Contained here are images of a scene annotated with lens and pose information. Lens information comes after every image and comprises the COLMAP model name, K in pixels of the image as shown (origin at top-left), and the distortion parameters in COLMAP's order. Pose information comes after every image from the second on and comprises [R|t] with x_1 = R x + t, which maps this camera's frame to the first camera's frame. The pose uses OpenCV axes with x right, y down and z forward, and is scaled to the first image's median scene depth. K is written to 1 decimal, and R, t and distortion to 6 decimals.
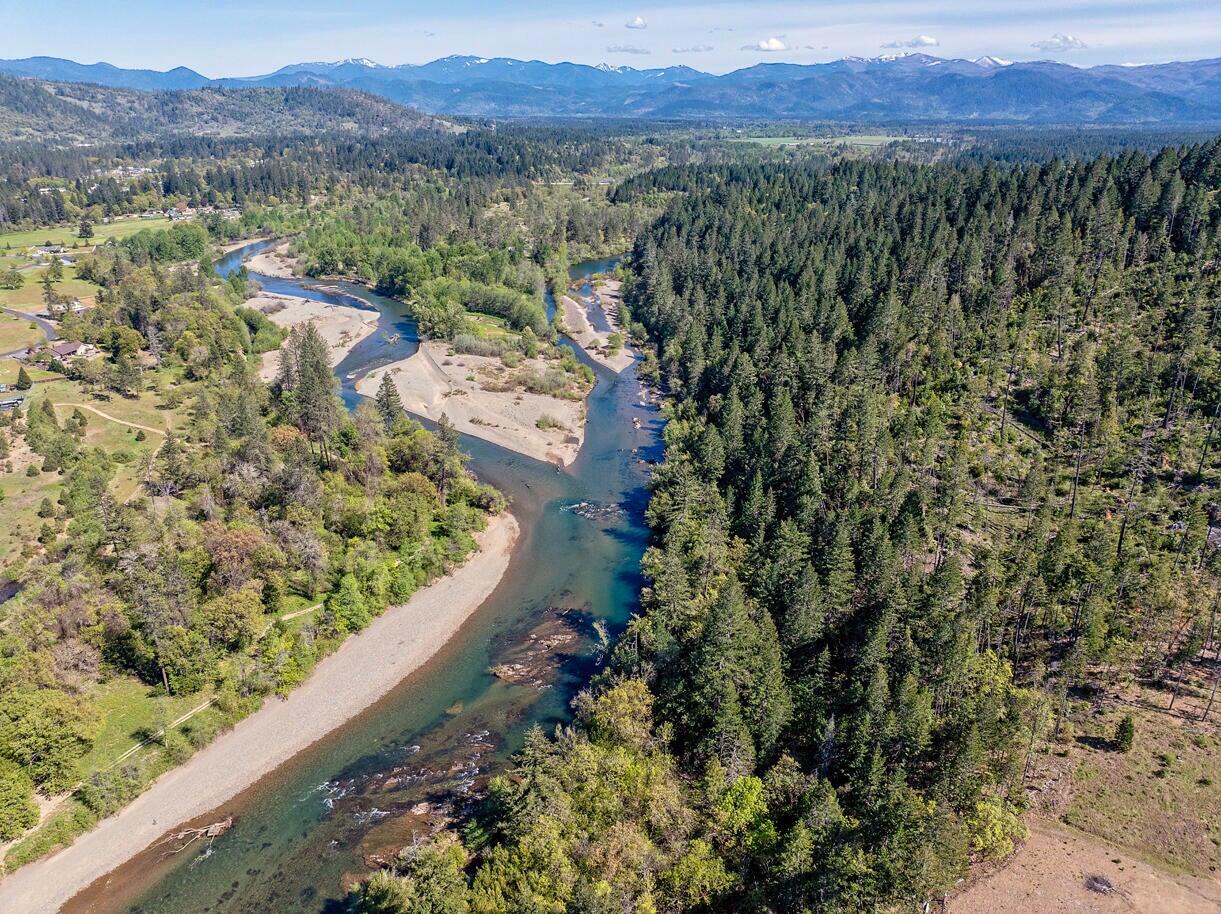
lens RADIAL K [[859.2, 0, 610.5], [0, 859.2, 457.0], [0, 0, 1]] dist [-0.039591, 0.005104]
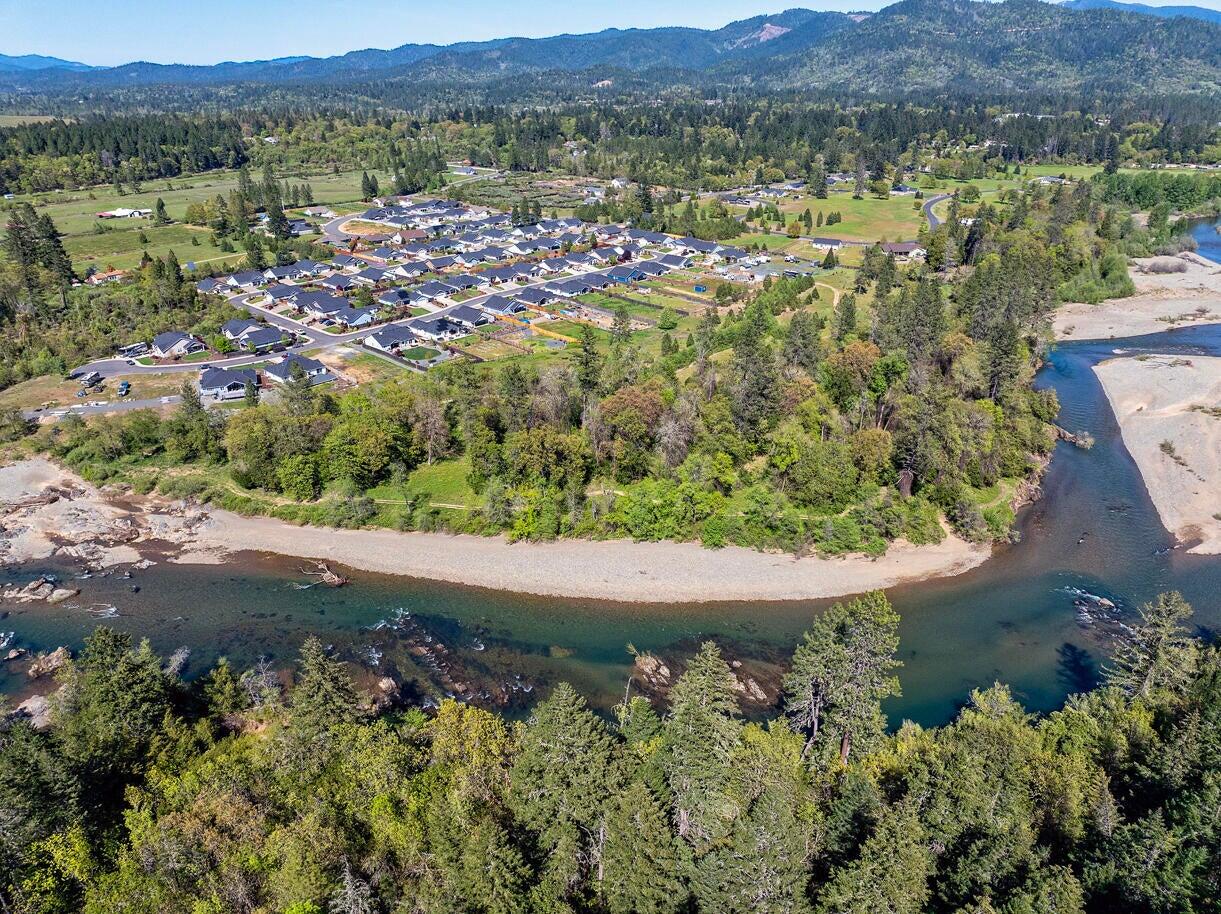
lens RADIAL K [[859.2, 0, 610.5], [0, 859.2, 457.0], [0, 0, 1]] dist [-0.039591, 0.005104]
pose [[0.365962, 0.383951, -0.847735, 0.342027], [-0.354152, 0.899845, 0.254667, -0.069739], [0.860609, 0.207029, 0.465286, 0.481214]]
